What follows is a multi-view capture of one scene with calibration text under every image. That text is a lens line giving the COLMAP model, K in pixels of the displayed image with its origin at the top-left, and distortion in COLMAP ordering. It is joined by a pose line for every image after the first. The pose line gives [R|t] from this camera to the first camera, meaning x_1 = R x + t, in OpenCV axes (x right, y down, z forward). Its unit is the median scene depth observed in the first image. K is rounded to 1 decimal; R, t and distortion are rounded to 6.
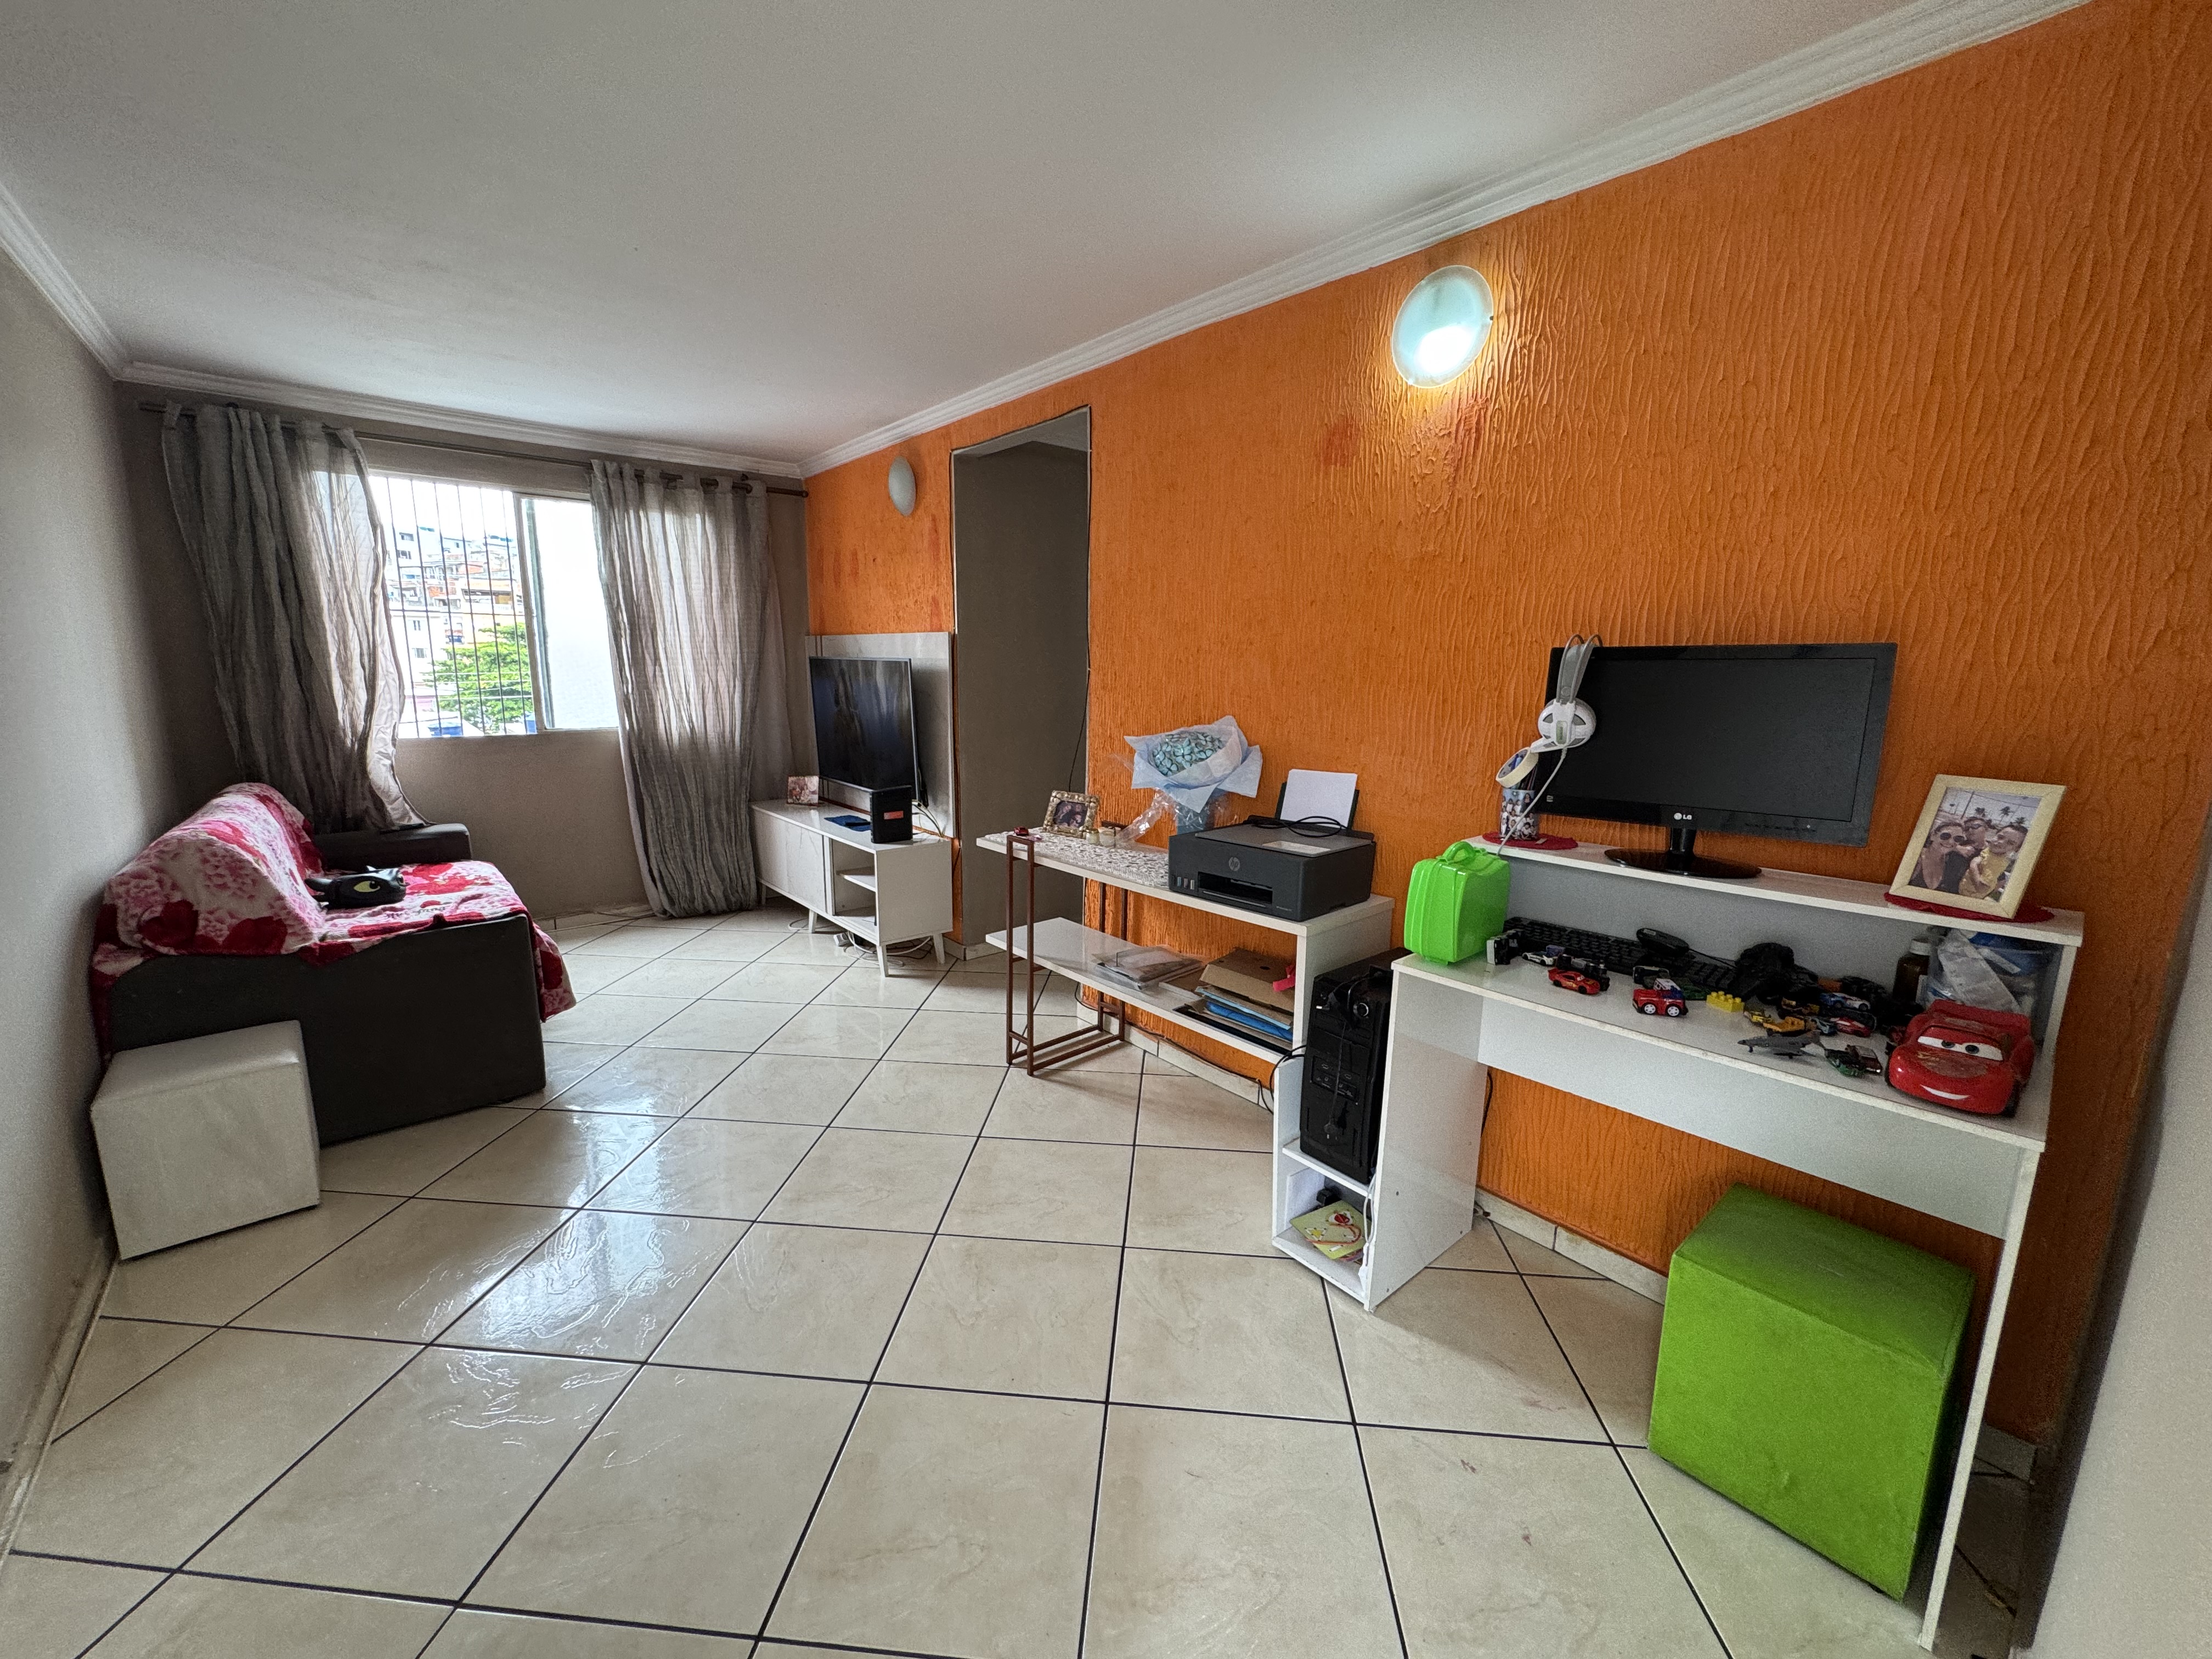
lens RADIAL K [[886.6, 0, 1108.2], [0, 886.6, 825.7], [0, 0, 1]] dist [-0.003297, 0.000674]
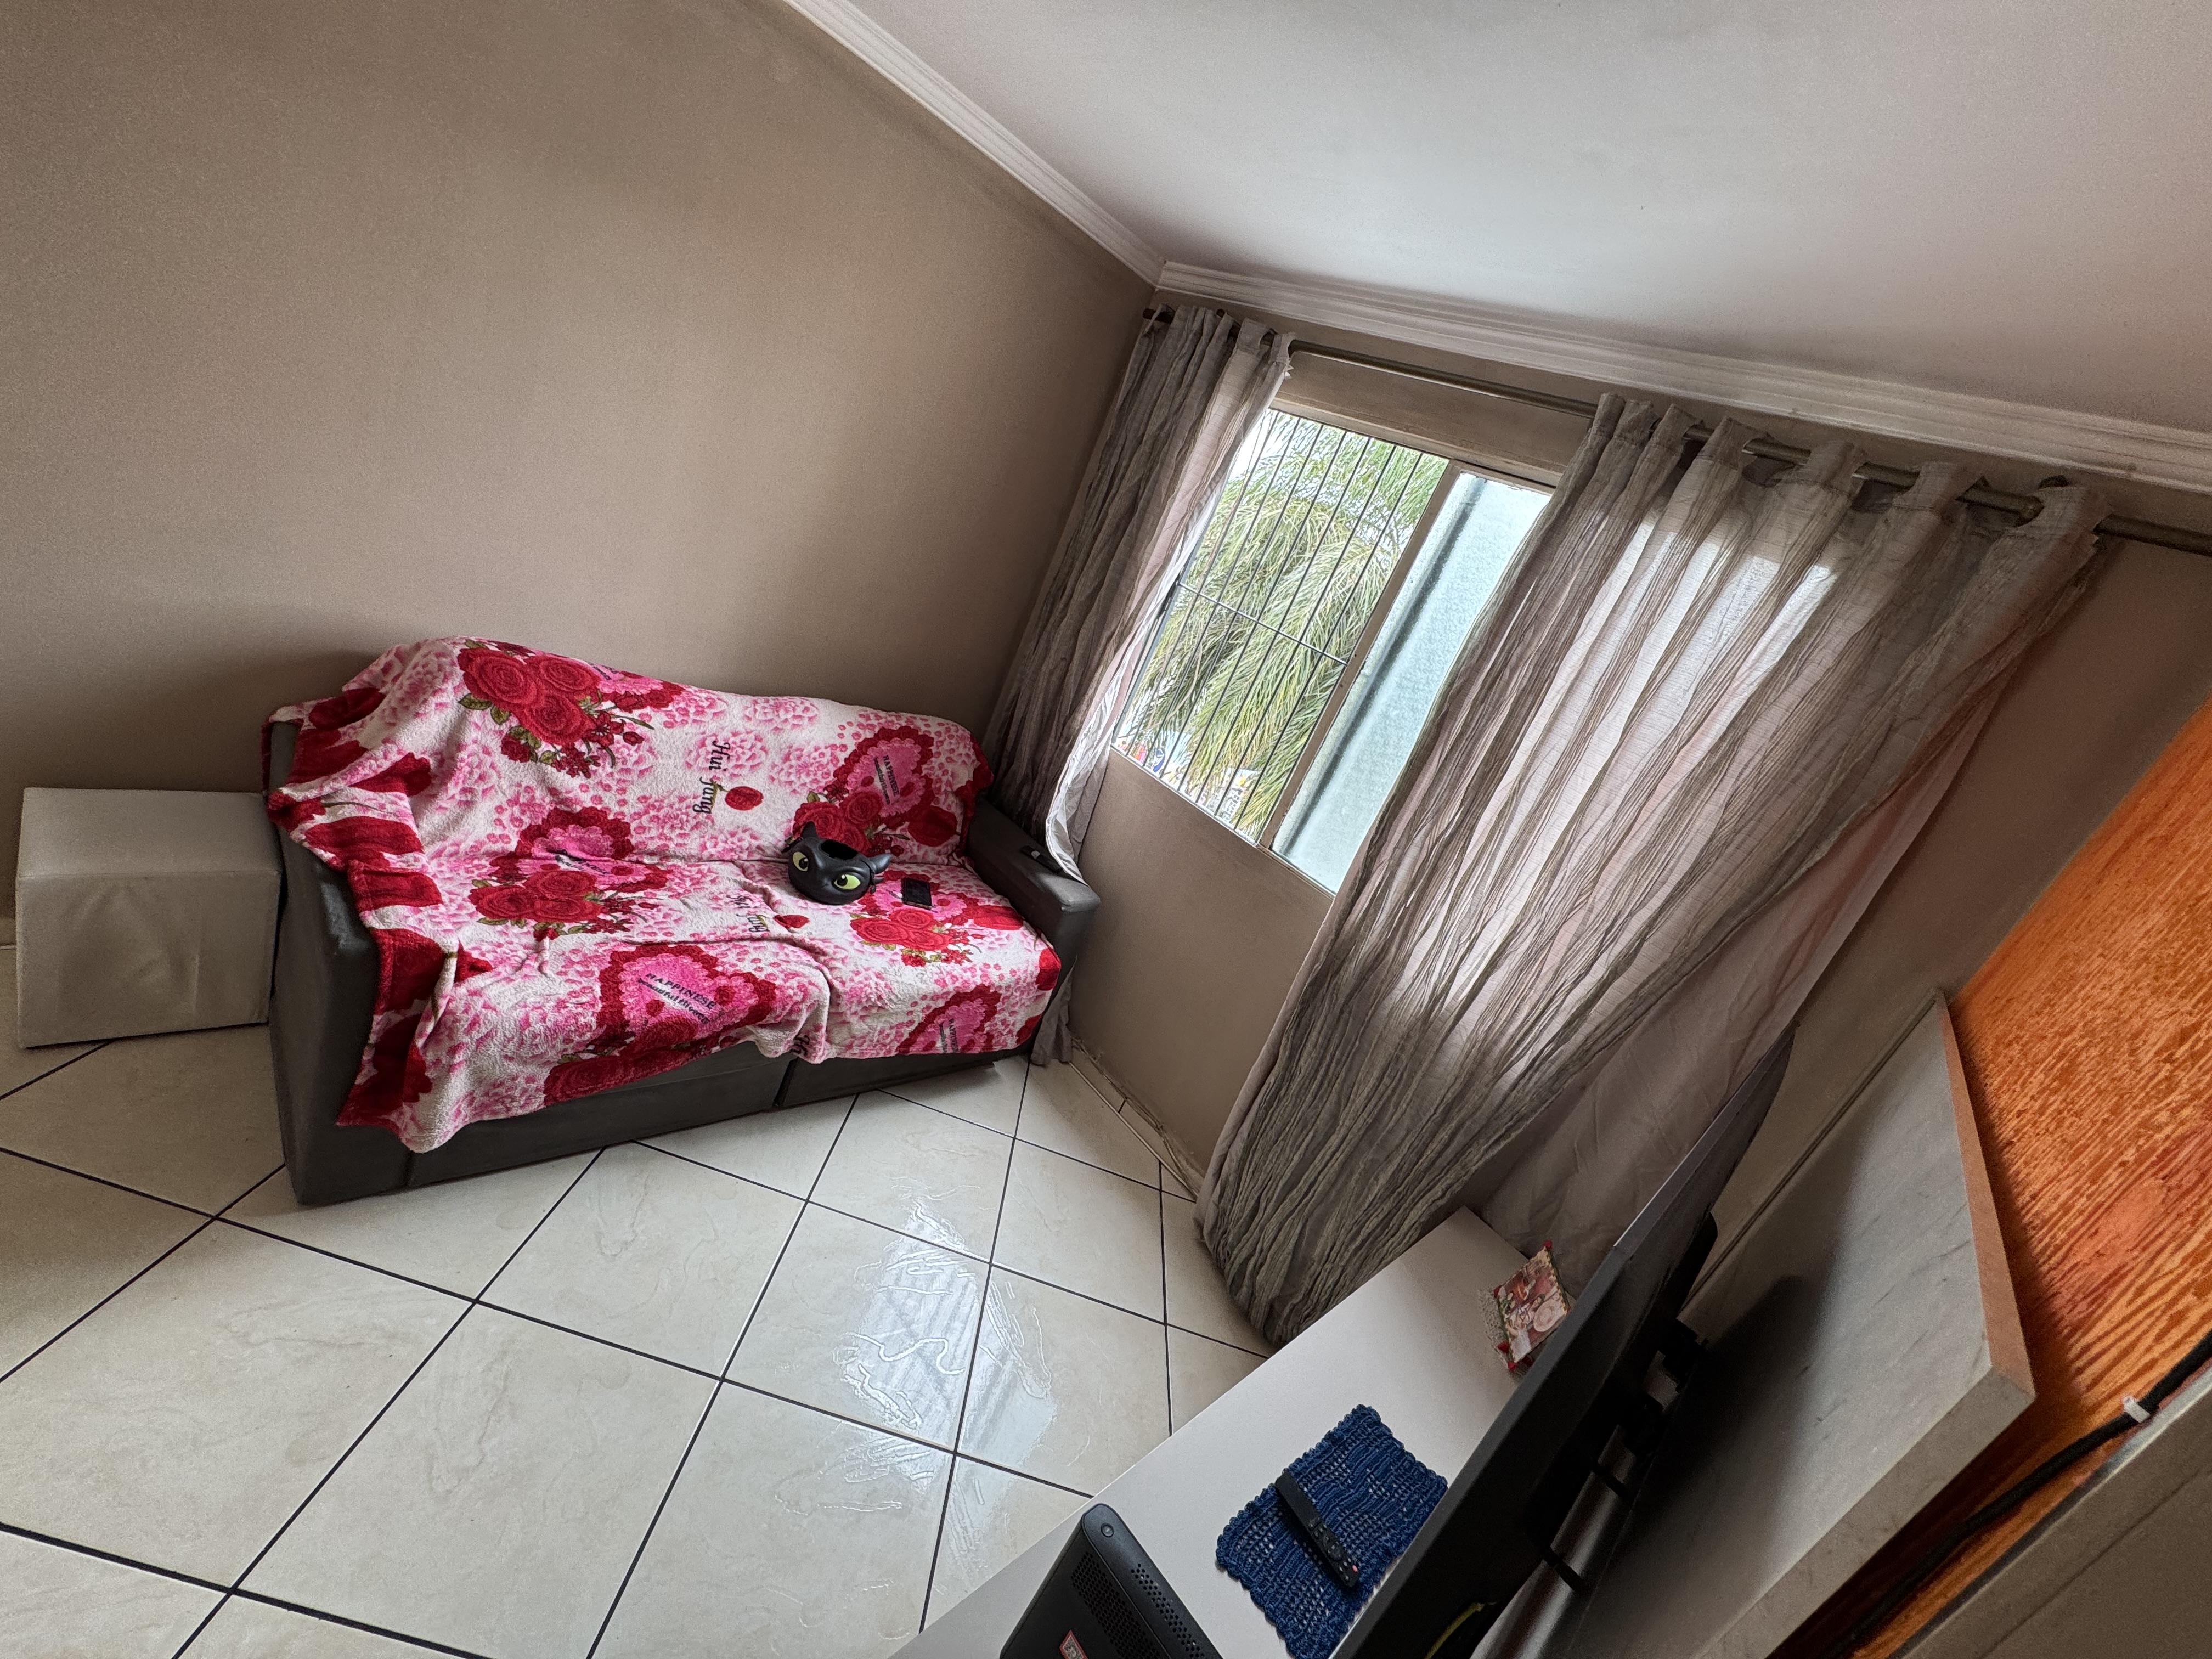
lens RADIAL K [[886.6, 0, 1106.1], [0, 886.6, 825.0], [0, 0, 1]] dist [-0.003297, 0.000674]
pose [[0.055391, 0.339455, -0.938990, -0.135106], [-0.541482, 0.800342, 0.257390, -0.284122], [0.838886, 0.494189, 0.228141, 1.027082]]
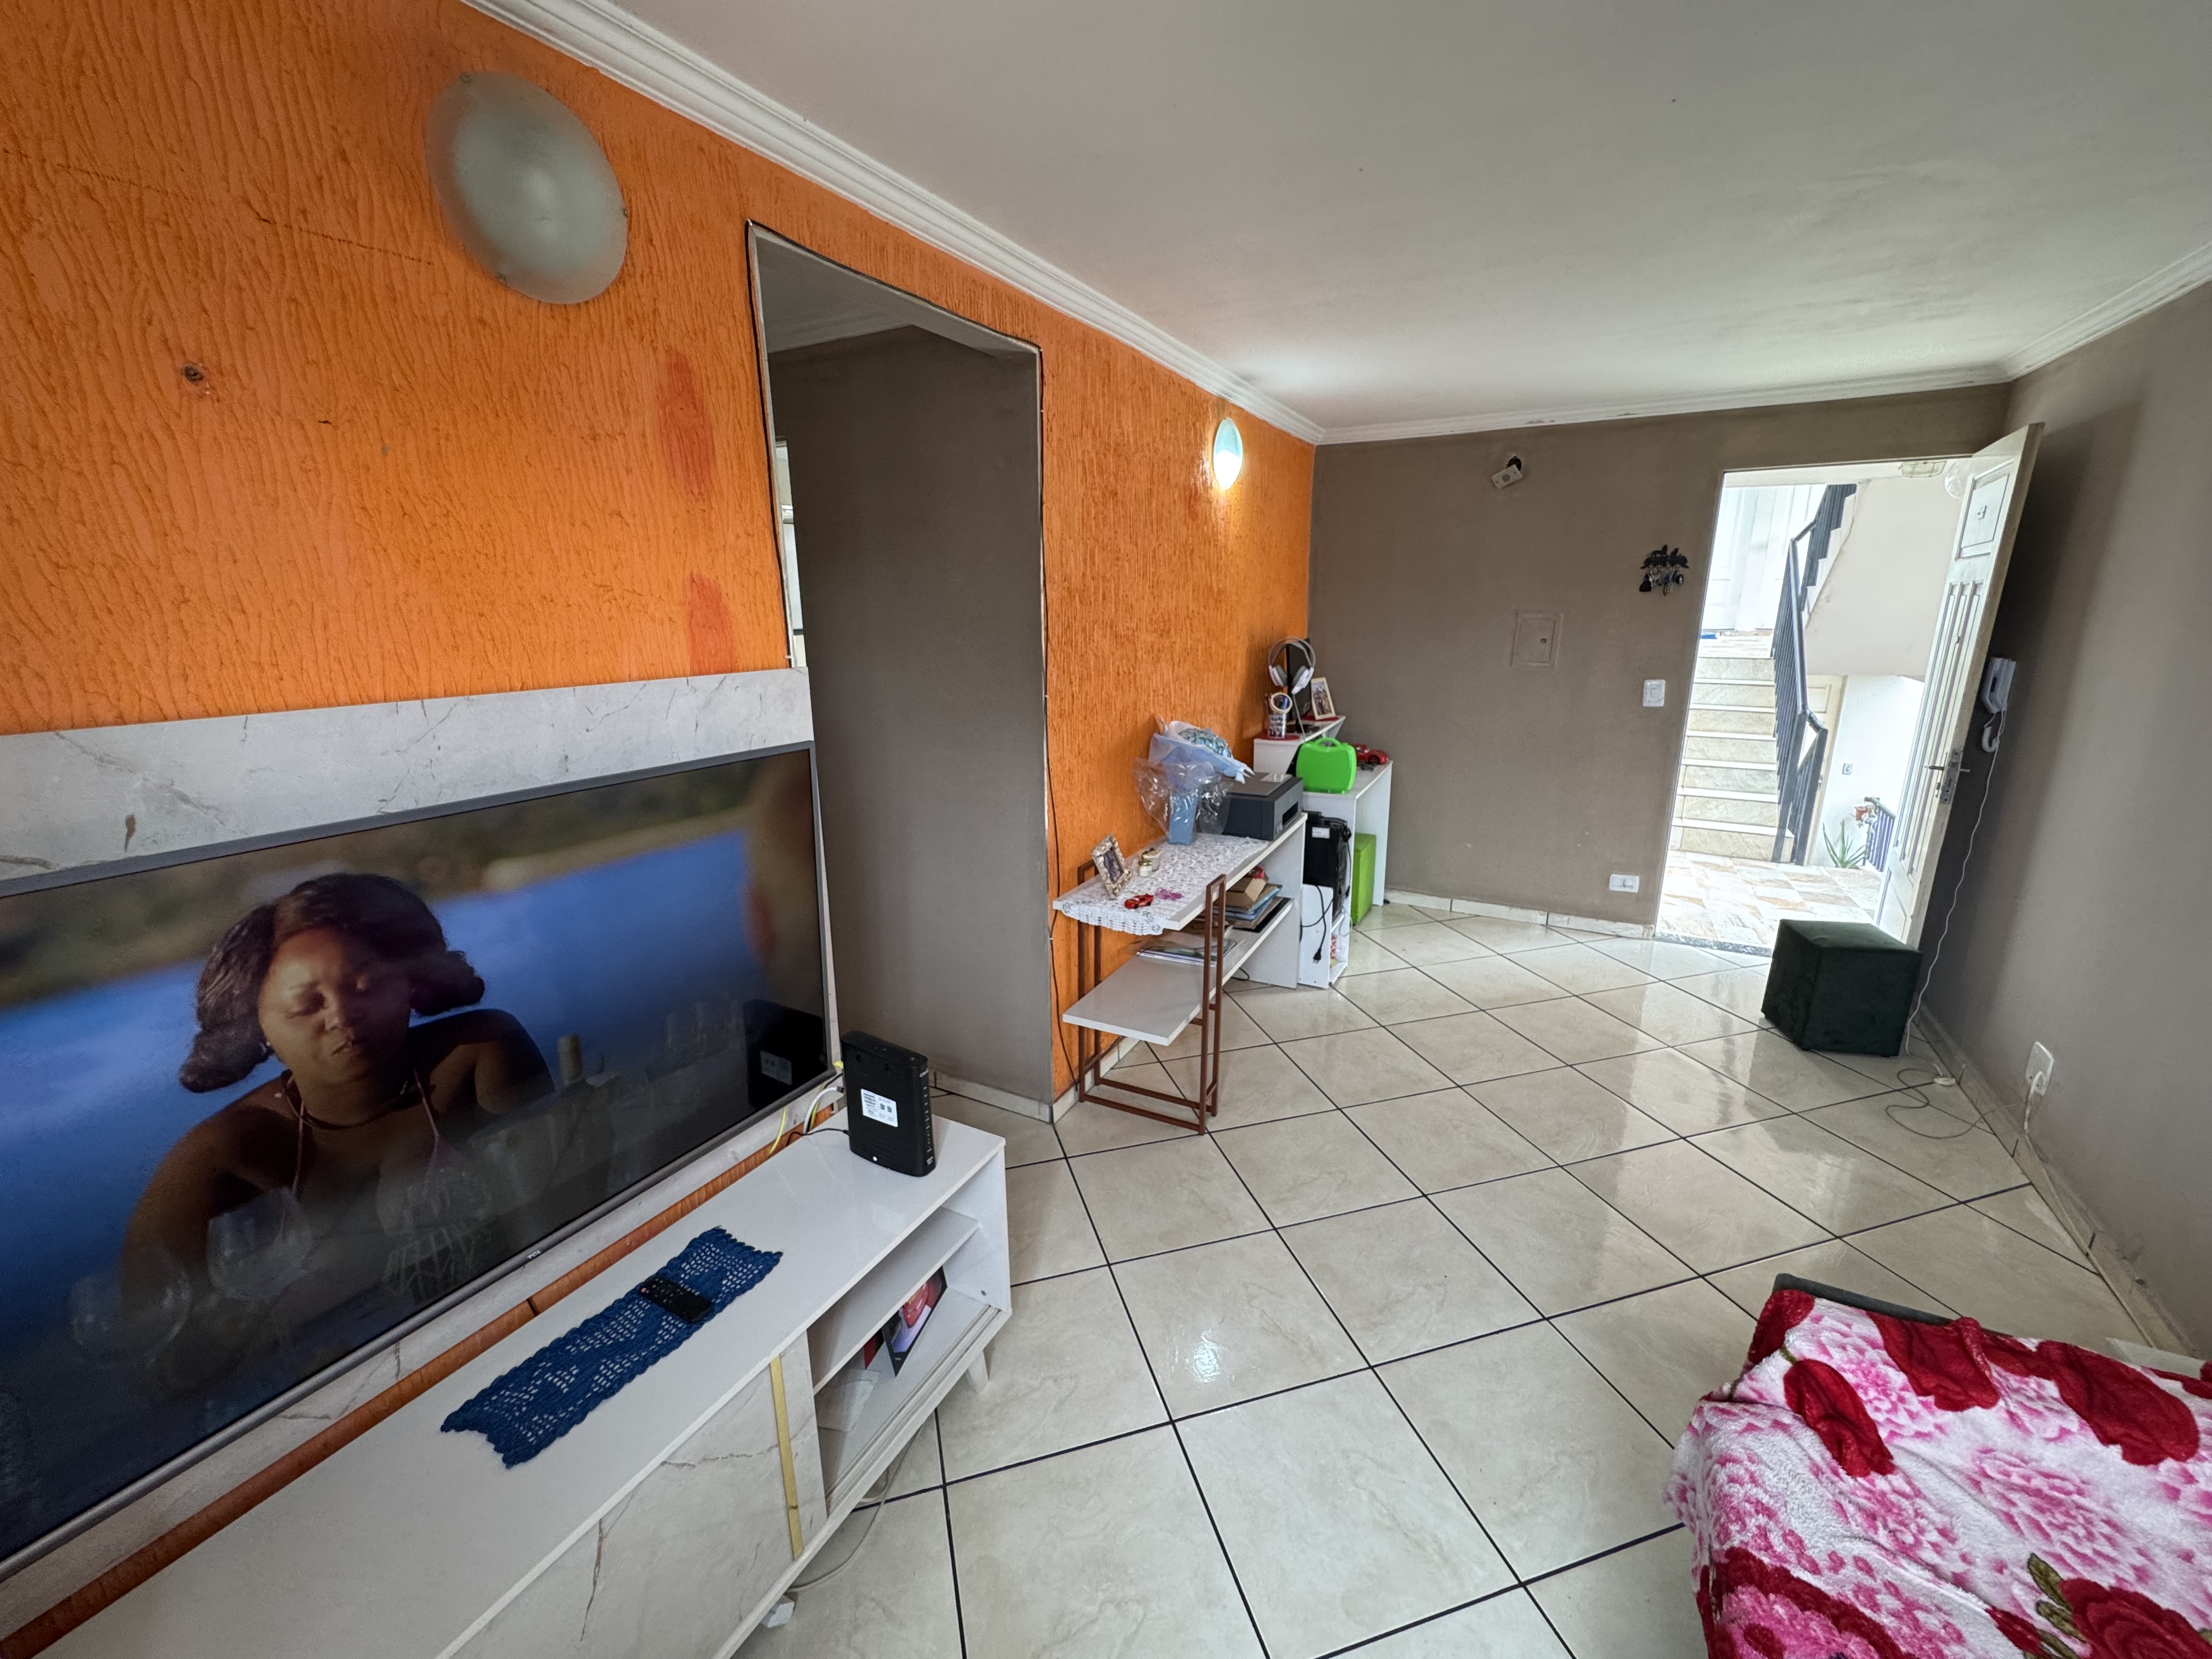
lens RADIAL K [[886.6, 0, 1106.5], [0, 886.6, 826.5], [0, 0, 1]] dist [-0.003297, 0.000674]
pose [[-0.359507, -0.241310, 0.901401, -0.767510], [0.173723, 0.931789, 0.318732, -0.306917], [-0.916829, 0.271181, -0.293063, 1.201674]]
